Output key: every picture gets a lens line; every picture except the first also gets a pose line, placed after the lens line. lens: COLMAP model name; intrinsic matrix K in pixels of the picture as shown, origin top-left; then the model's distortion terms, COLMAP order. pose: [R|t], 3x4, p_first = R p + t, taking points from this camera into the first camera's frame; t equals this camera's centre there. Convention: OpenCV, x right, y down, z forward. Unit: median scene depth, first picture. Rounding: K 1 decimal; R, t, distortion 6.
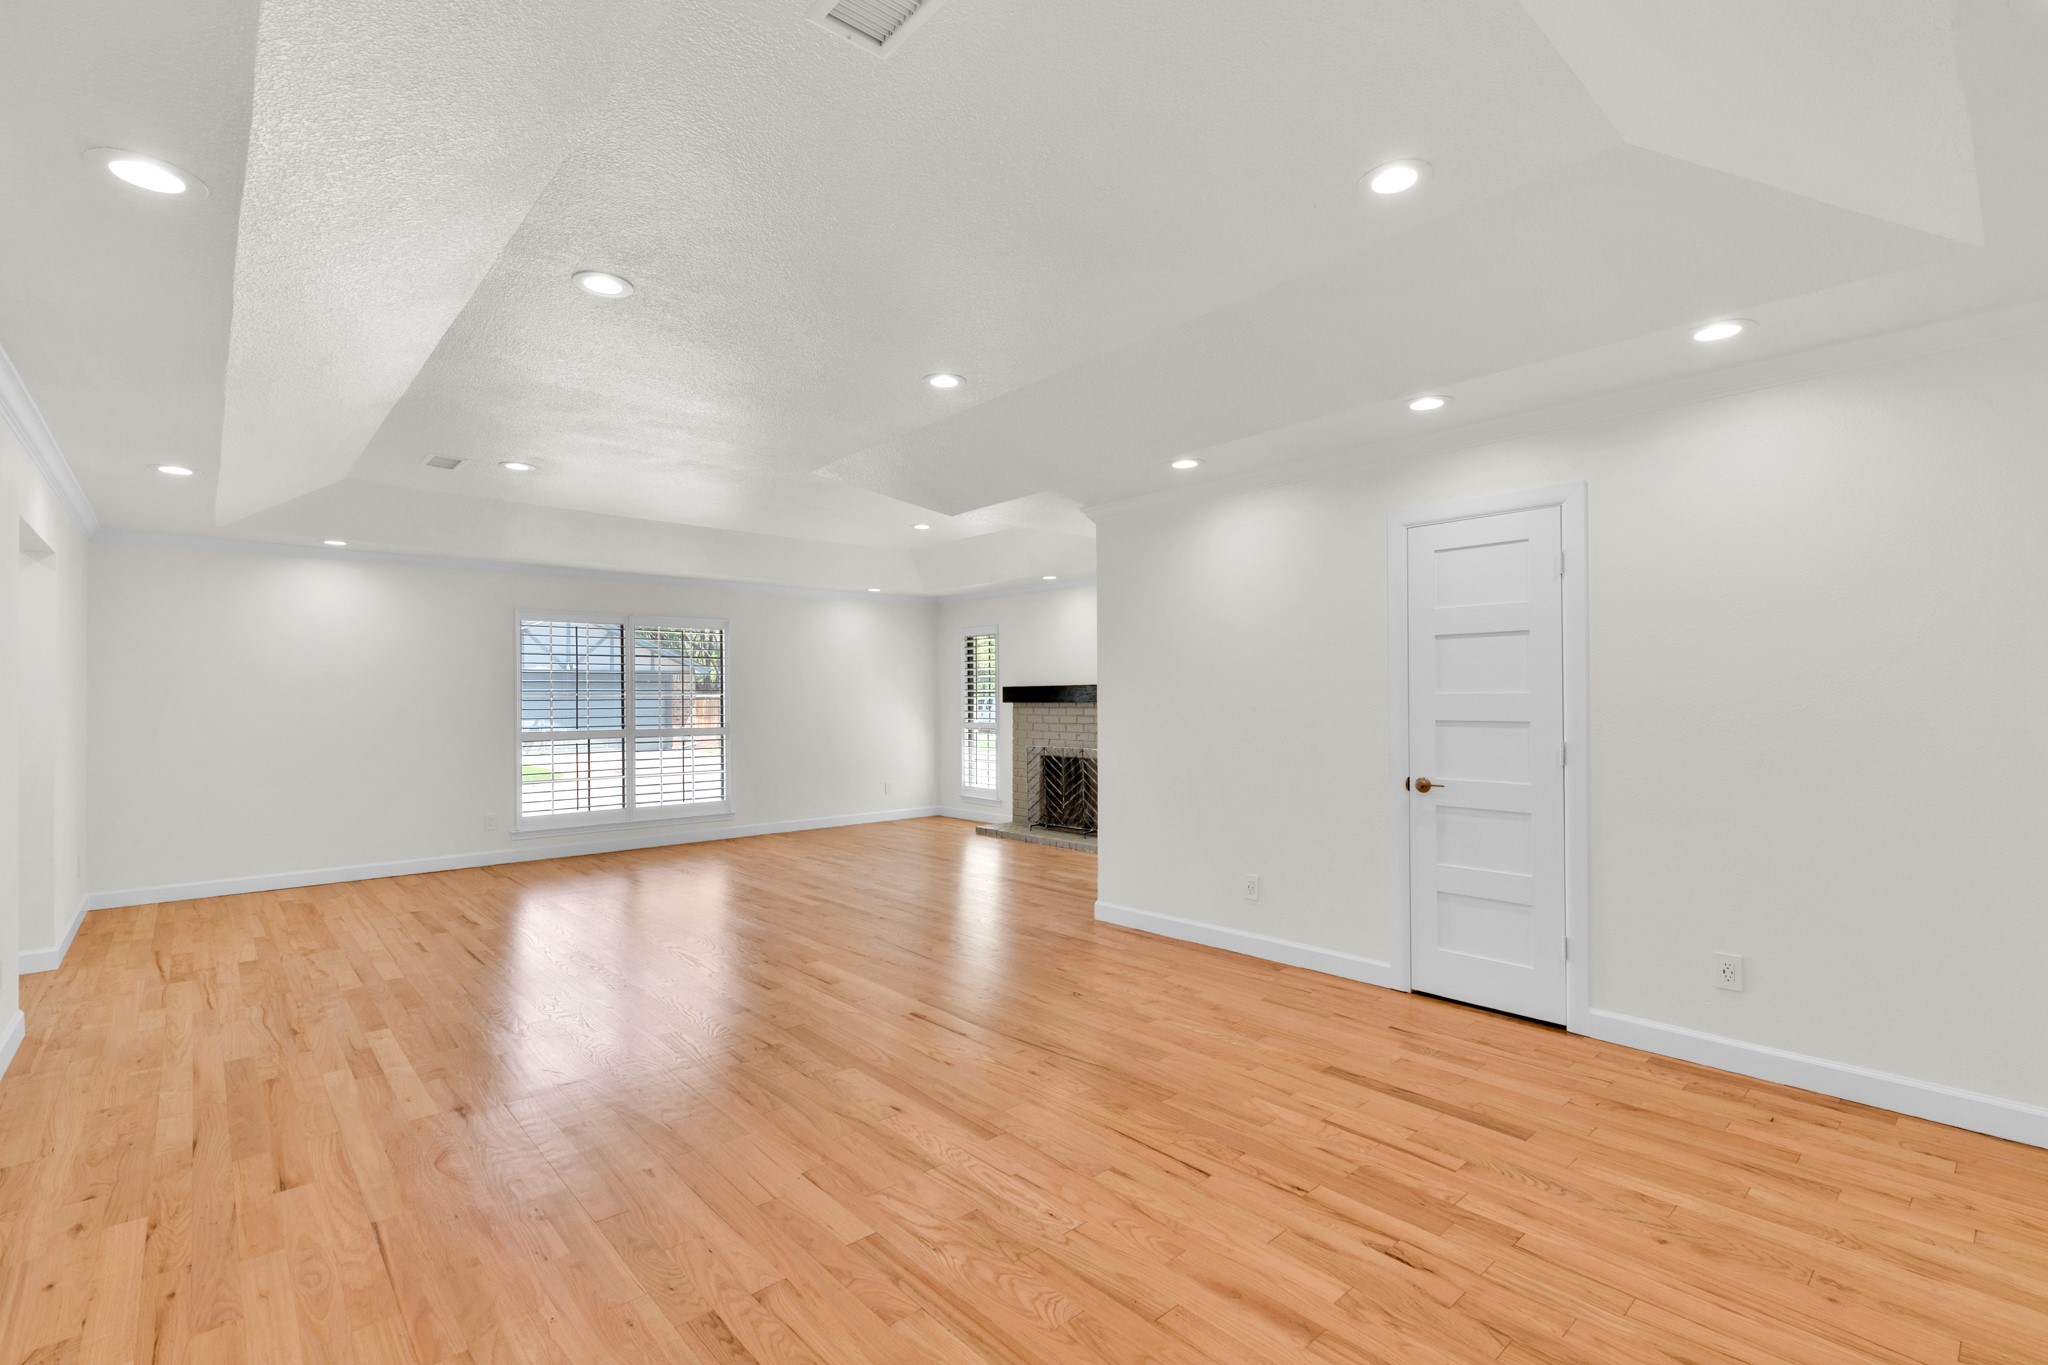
lens RADIAL K [[919.3, 0, 1028.9], [0, 919.3, 690.7], [0, 0, 1]] dist [0.002003, 0.000713]
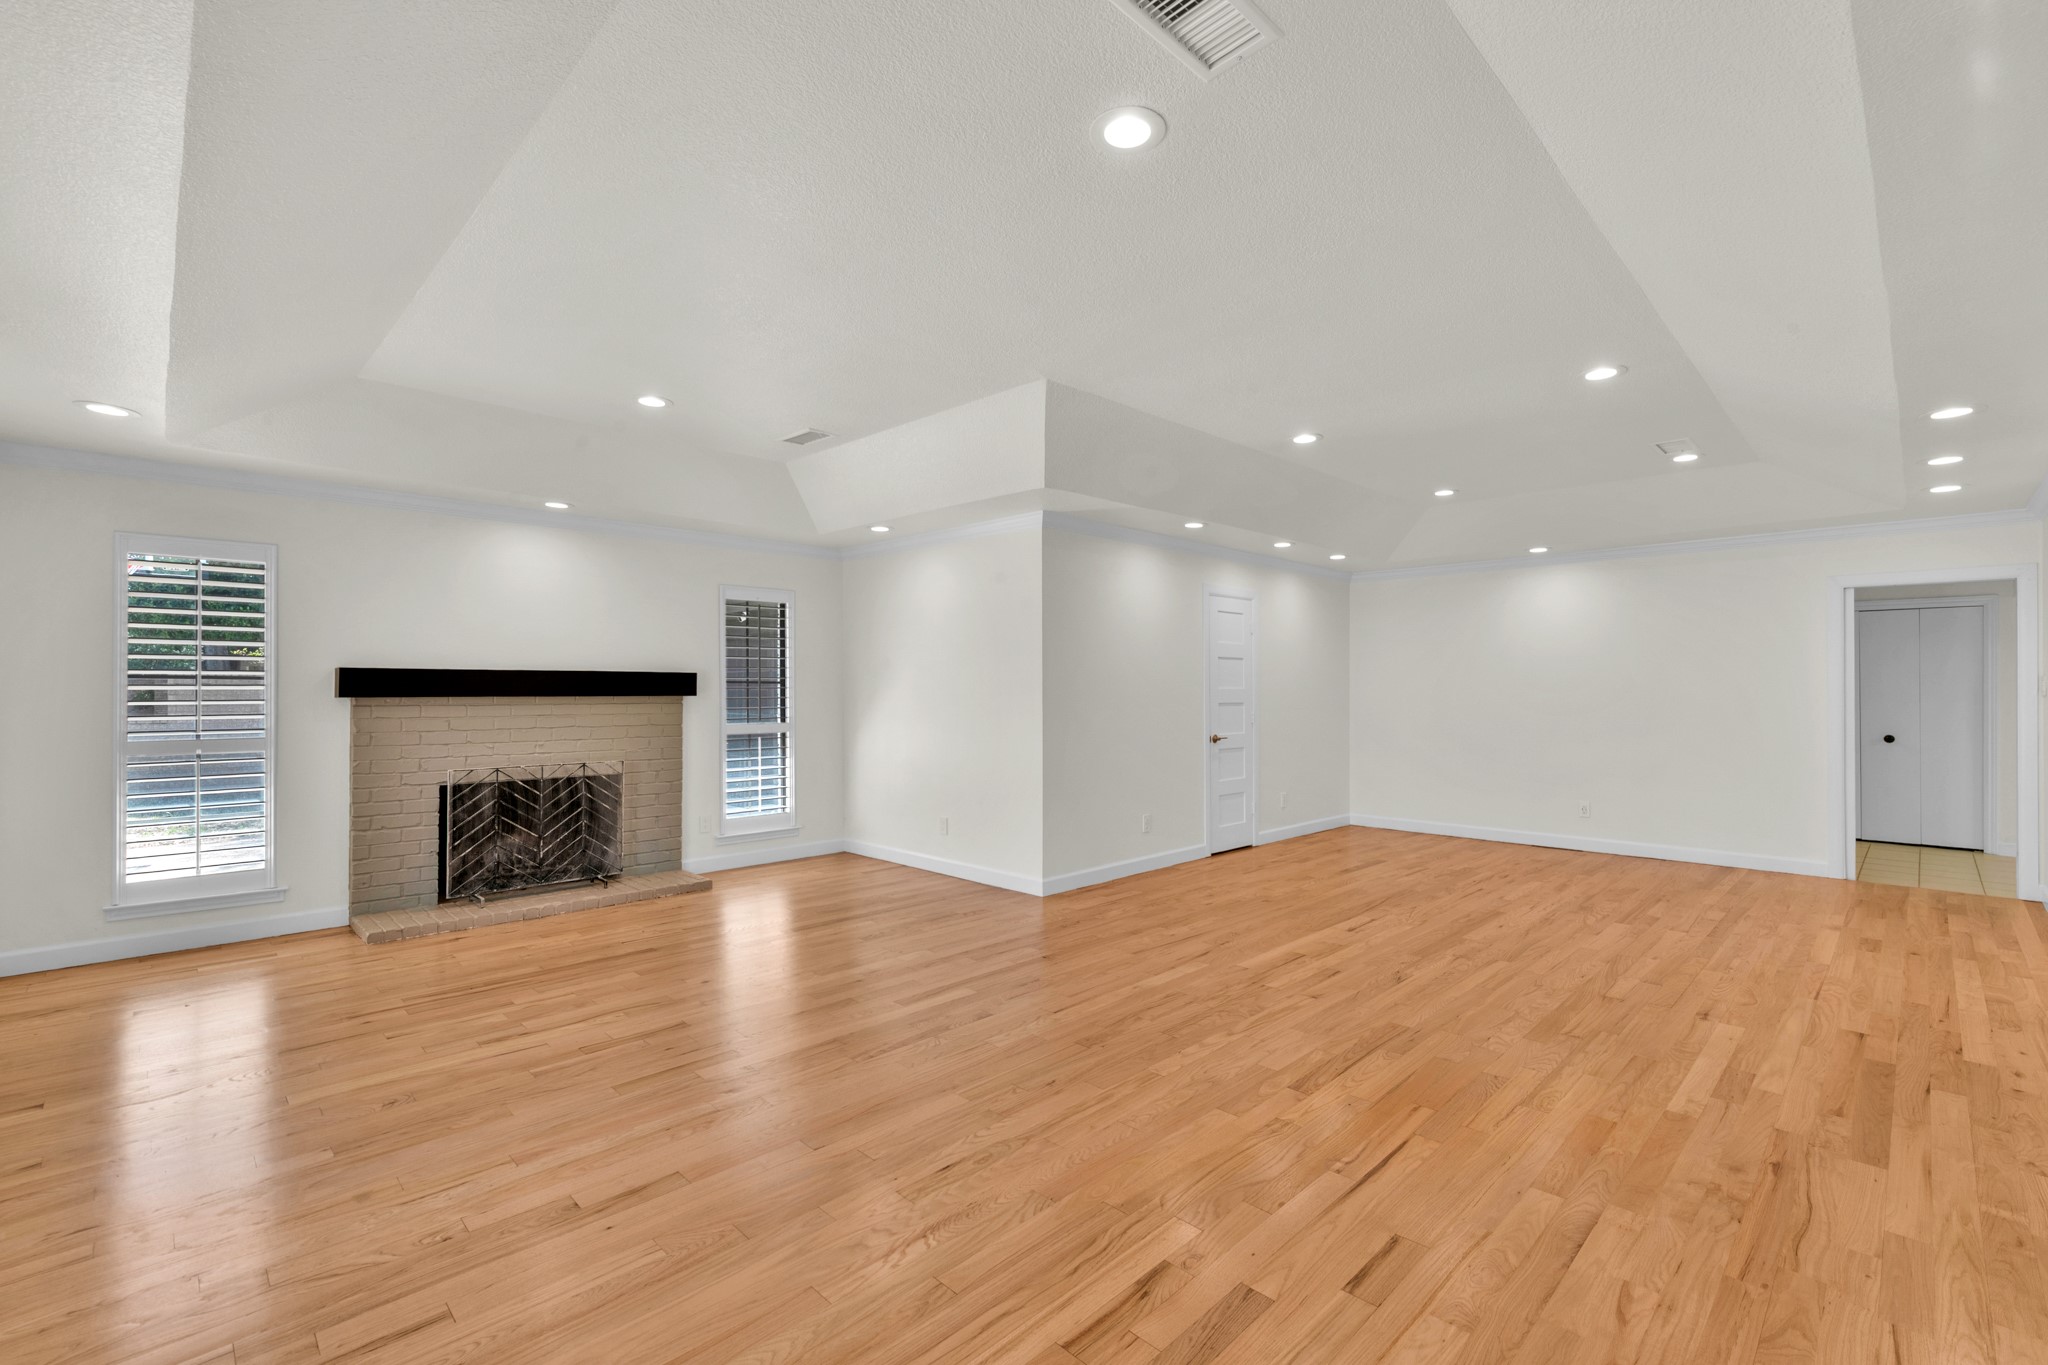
lens RADIAL K [[878.1, 0, 1033.3], [0, 878.1, 680.8], [0, 0, 1]] dist [0.003820, -0.000111]
pose [[-0.043685, 0.015905, 0.998919, -1.499044], [-0.008962, 0.999827, -0.016311, 0.021211], [-0.999005, -0.009665, -0.043535, 1.655488]]
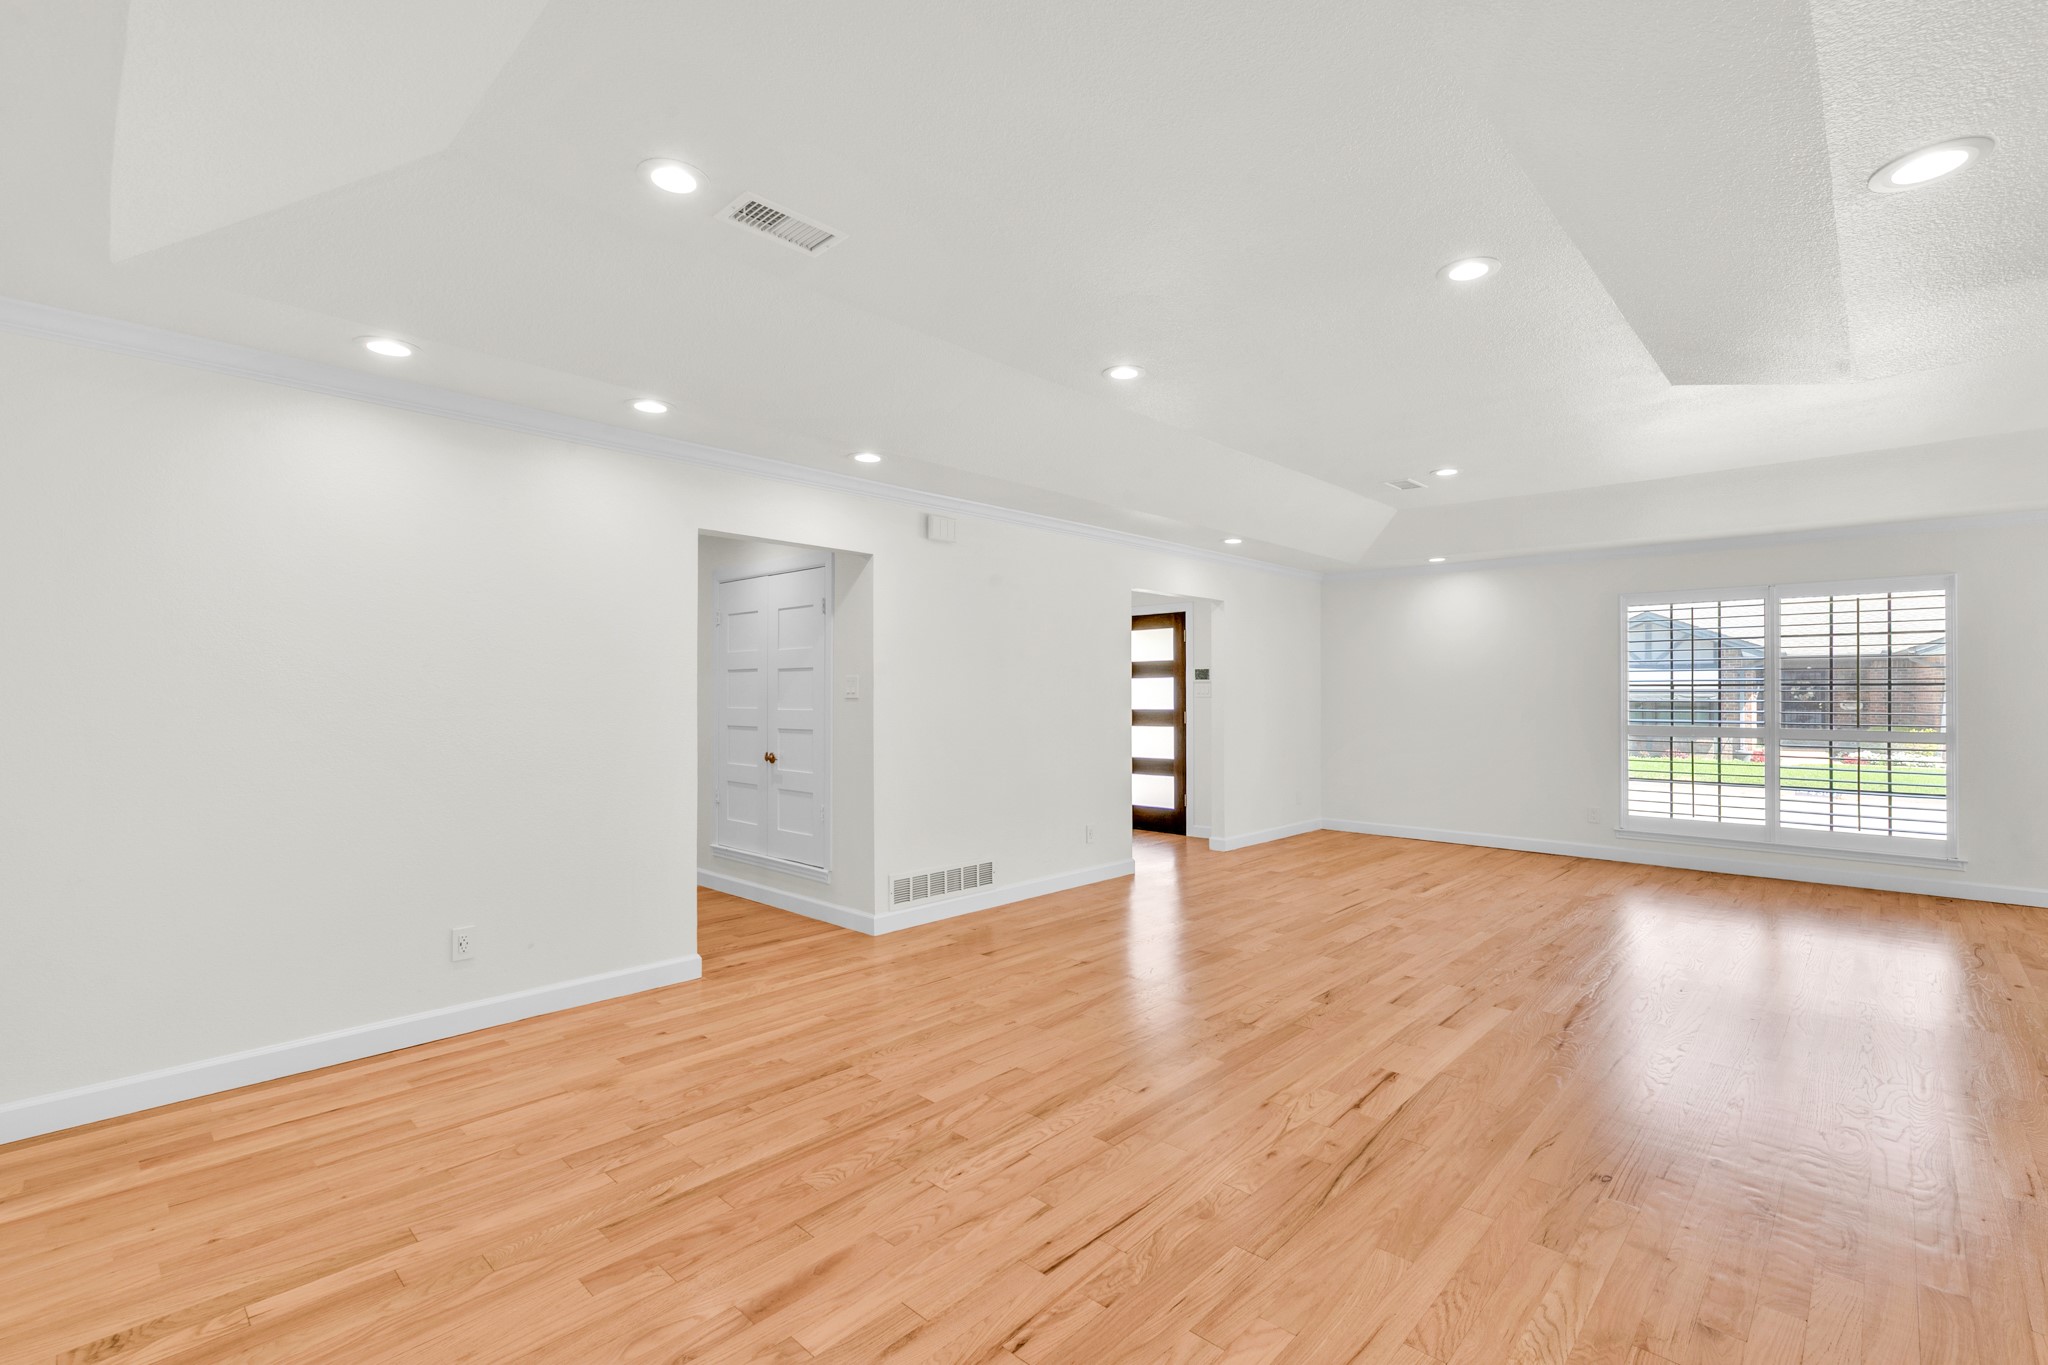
lens RADIAL K [[919.3, 0, 1028.9], [0, 919.3, 690.7], [0, 0, 1]] dist [0.002003, 0.000713]
pose [[0.081422, 0.005636, -0.996664, 0.734305], [0.006049, 0.999963, 0.006149, -0.000166], [0.996661, -0.006530, 0.081385, 0.667097]]
